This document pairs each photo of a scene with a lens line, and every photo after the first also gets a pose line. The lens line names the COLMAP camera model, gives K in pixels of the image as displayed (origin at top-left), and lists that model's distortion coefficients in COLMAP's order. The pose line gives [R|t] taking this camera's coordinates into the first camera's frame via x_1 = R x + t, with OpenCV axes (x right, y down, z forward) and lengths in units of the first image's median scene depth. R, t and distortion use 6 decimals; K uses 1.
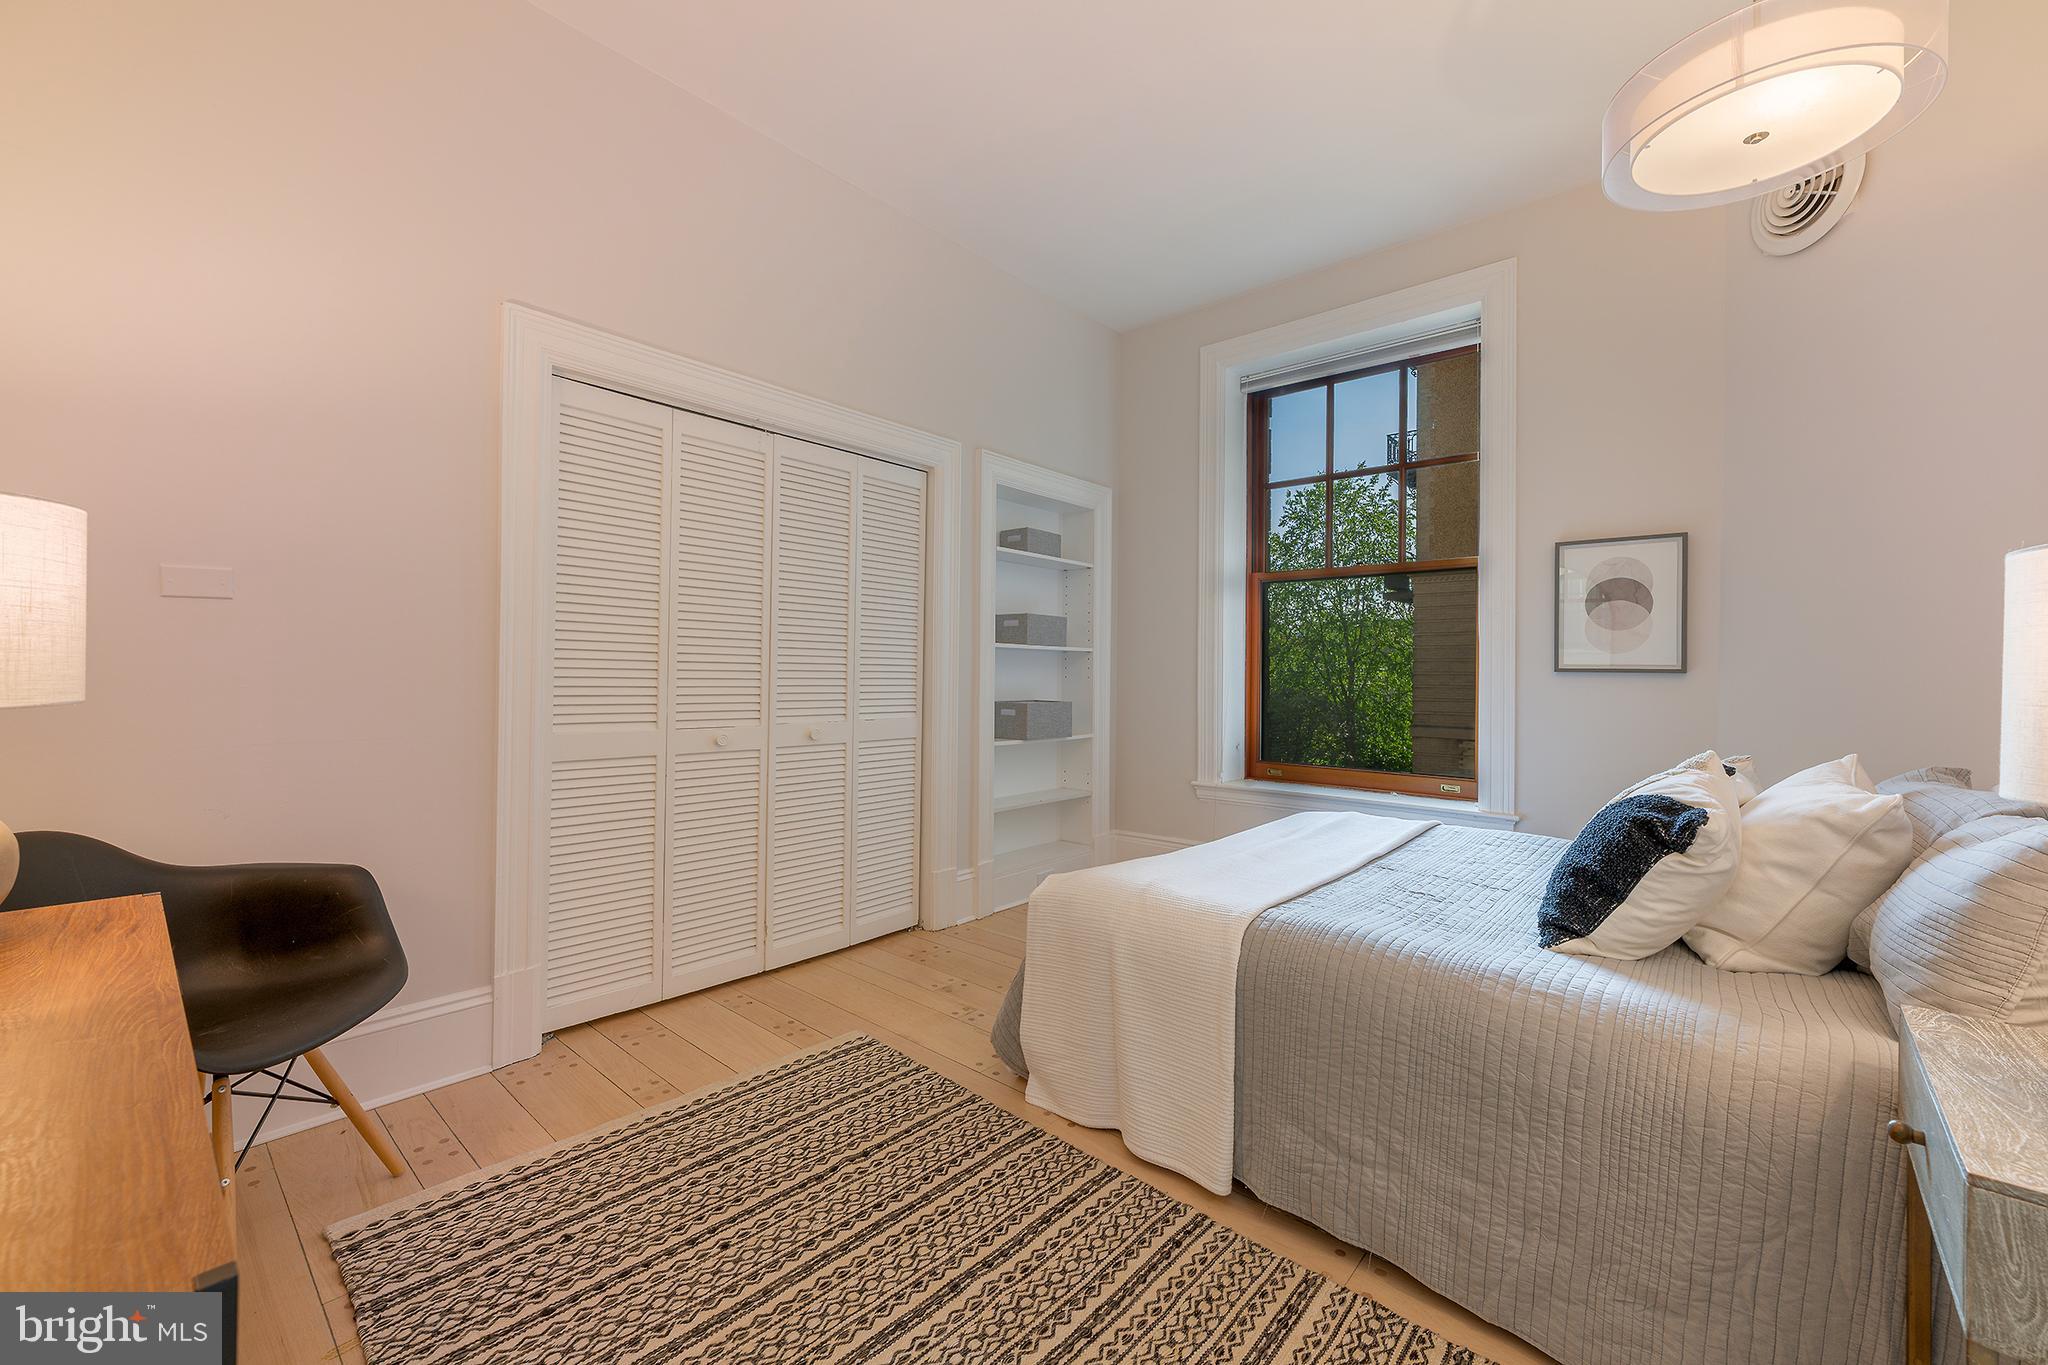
lens RADIAL K [[809.8, 0, 1031.3], [0, 809.8, 684.7], [0, 0, 1]] dist [0.001385, 0.000415]
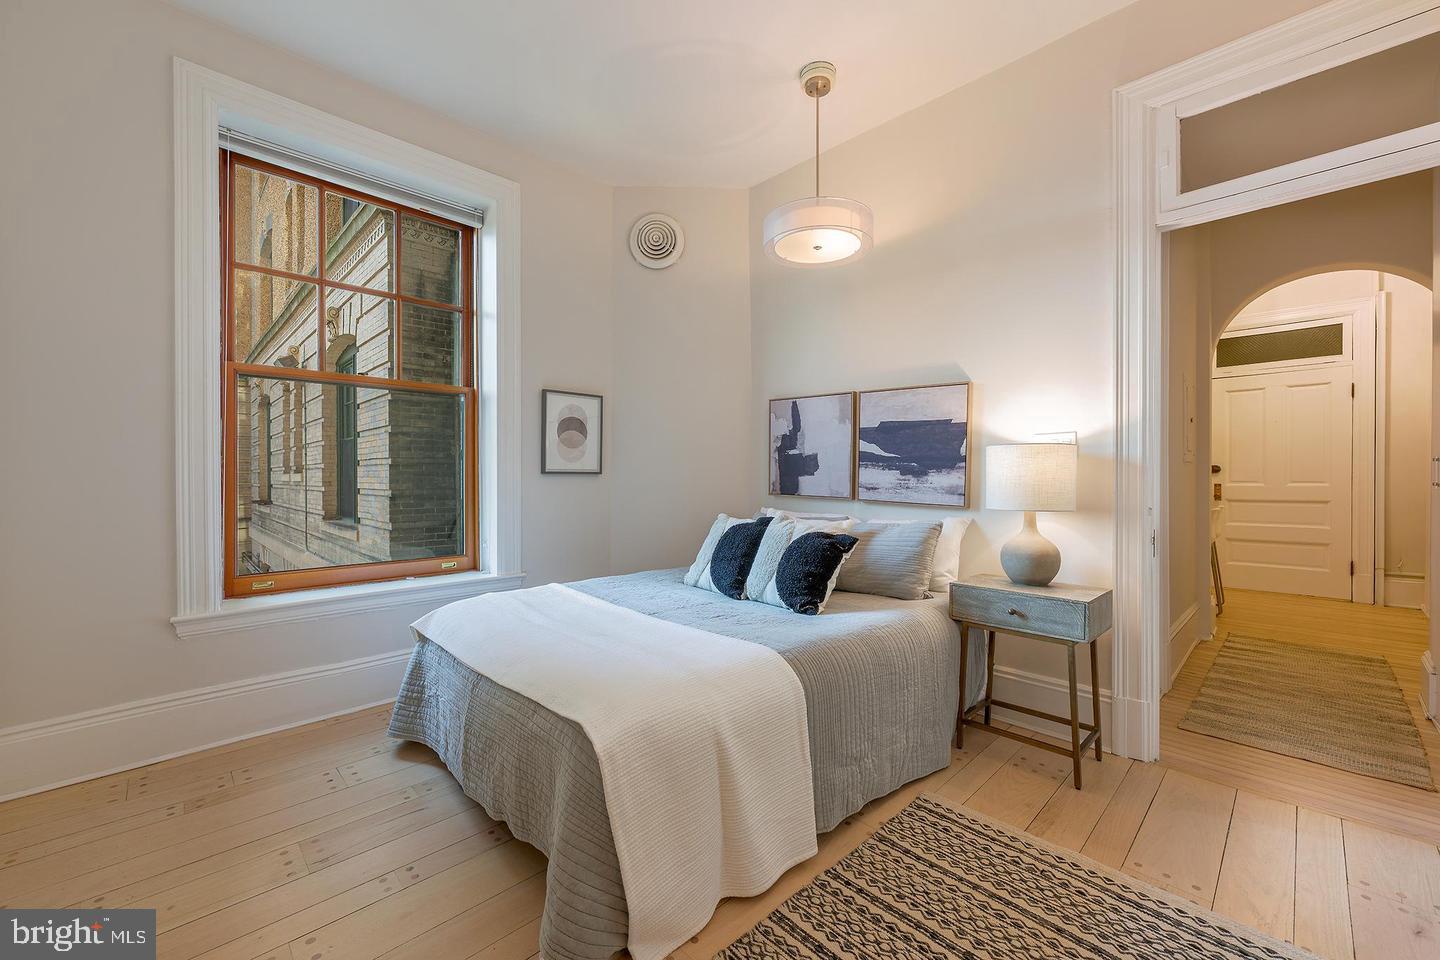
lens RADIAL K [[569.4, 0, 725.1], [0, 569.4, 481.5], [0, 0, 1]] dist [0.001385, 0.000415]
pose [[0.070245, -0.023317, 0.997257, -0.420537], [0.014356, 0.999647, 0.022361, -0.020749], [-0.997426, 0.012746, 0.070555, 0.608480]]
